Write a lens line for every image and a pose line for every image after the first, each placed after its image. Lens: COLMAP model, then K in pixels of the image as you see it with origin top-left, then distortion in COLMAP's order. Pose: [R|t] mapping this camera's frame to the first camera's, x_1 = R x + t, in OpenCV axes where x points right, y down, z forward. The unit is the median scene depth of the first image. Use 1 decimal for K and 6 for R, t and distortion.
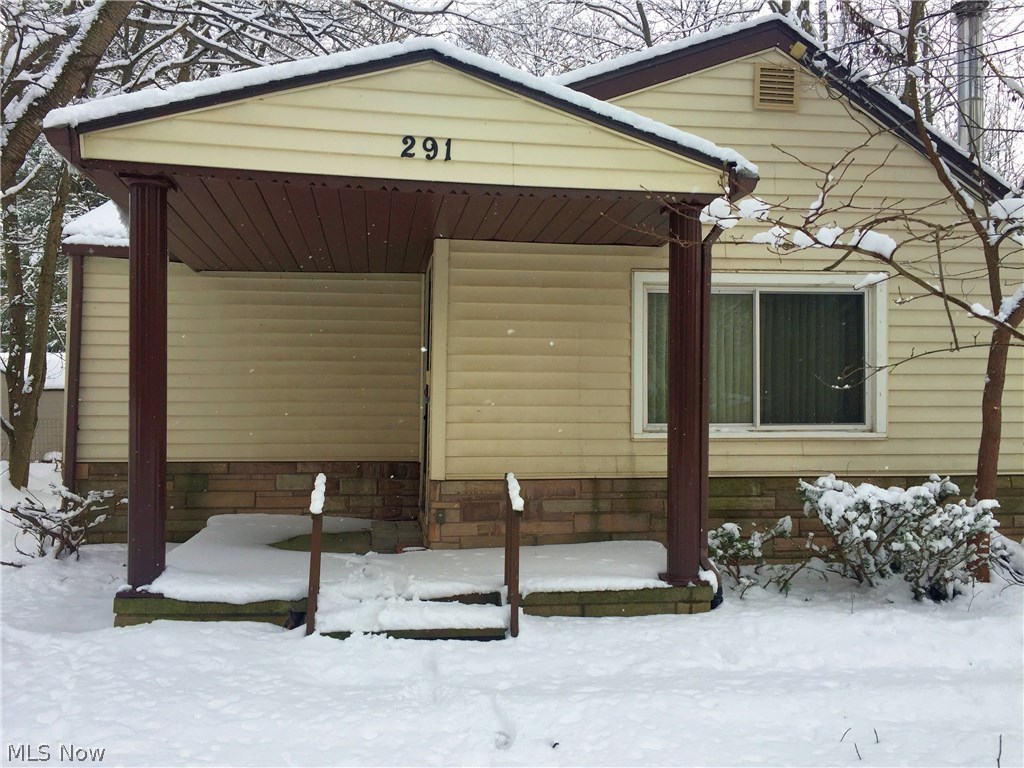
lens RADIAL K [[858.1, 0, 511.6], [0, 858.1, 383.7], [0, 0, 1]] dist [0.063352, -0.076482]
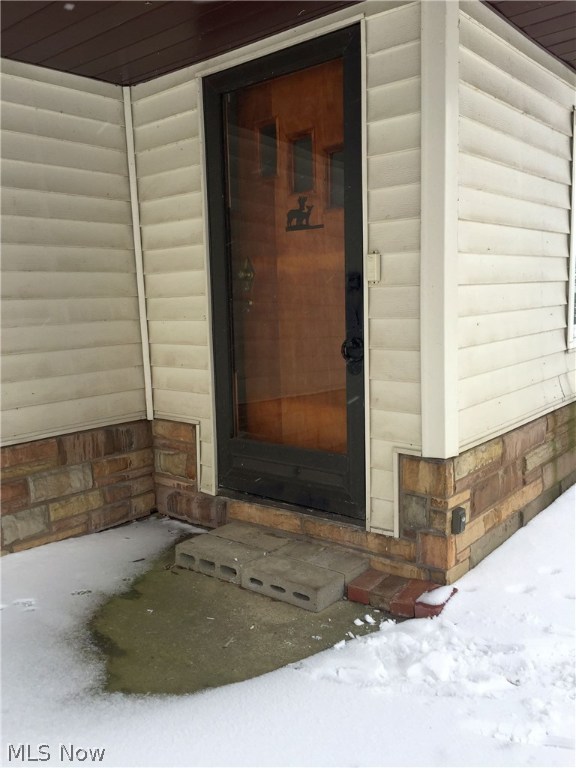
lens RADIAL K [[643.6, 0, 288.8], [0, 643.6, 384.9], [0, 0, 1]] dist [0.063352, -0.076482]
pose [[0.732763, -0.117668, 0.670233, -0.338938], [0.025897, 0.989045, 0.145328, 0.004489], [-0.679991, -0.089134, 0.727783, 0.615907]]
